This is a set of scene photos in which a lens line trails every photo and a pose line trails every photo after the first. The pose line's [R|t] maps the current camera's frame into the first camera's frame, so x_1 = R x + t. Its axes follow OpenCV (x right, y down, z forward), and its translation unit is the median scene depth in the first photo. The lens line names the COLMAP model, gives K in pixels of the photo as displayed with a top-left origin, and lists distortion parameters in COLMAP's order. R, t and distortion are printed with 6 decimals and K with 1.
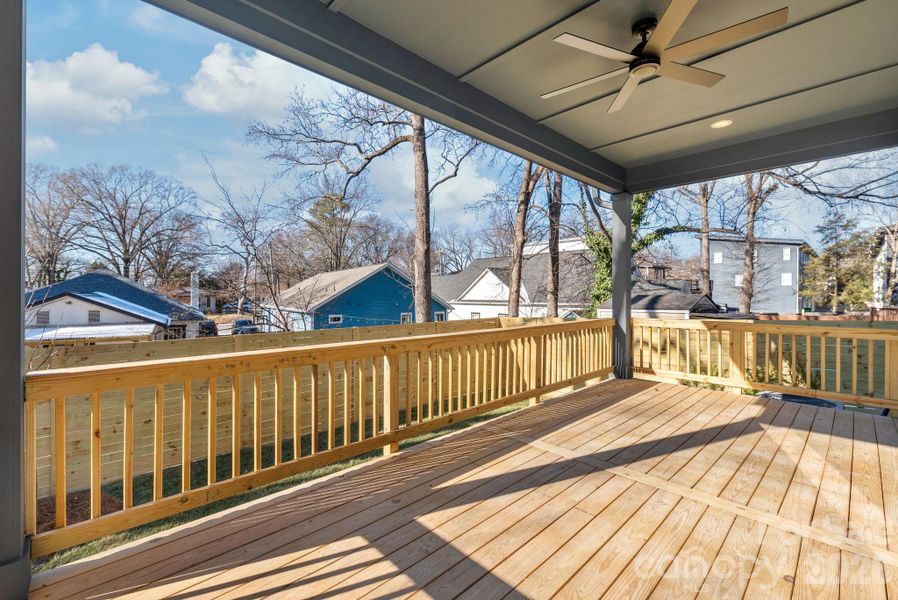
lens RADIAL K [[388.4, 0, 449.0], [0, 388.4, 300.0], [0, 0, 1]] dist [0.000653, 0.000092]
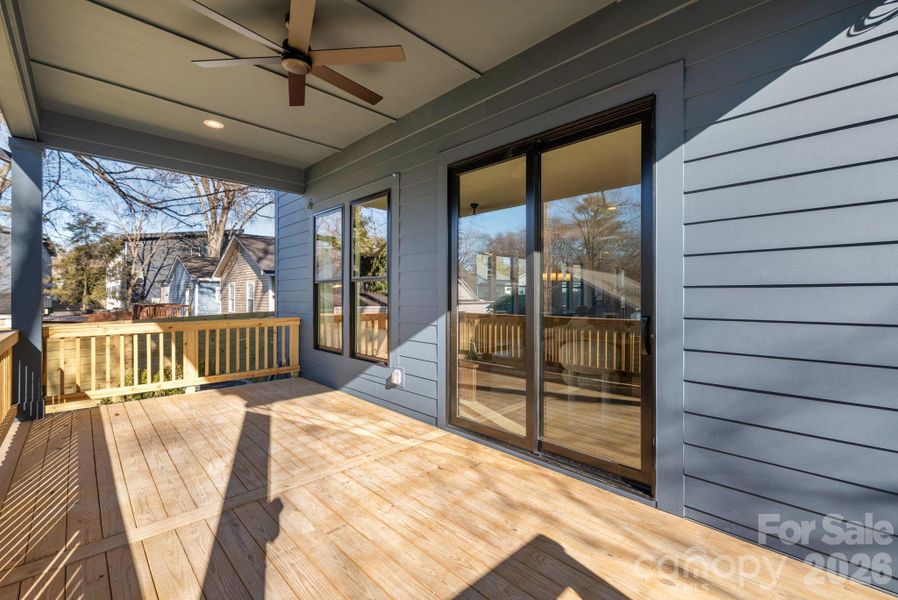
lens RADIAL K [[388.4, 0, 449.0], [0, 388.4, 300.0], [0, 0, 1]] dist [0.000653, 0.000092]
pose [[-0.003899, -0.015810, 0.999867, -0.221037], [0.012273, 0.999799, 0.015857, -0.004892], [-0.999917, 0.012334, -0.003705, 0.283441]]
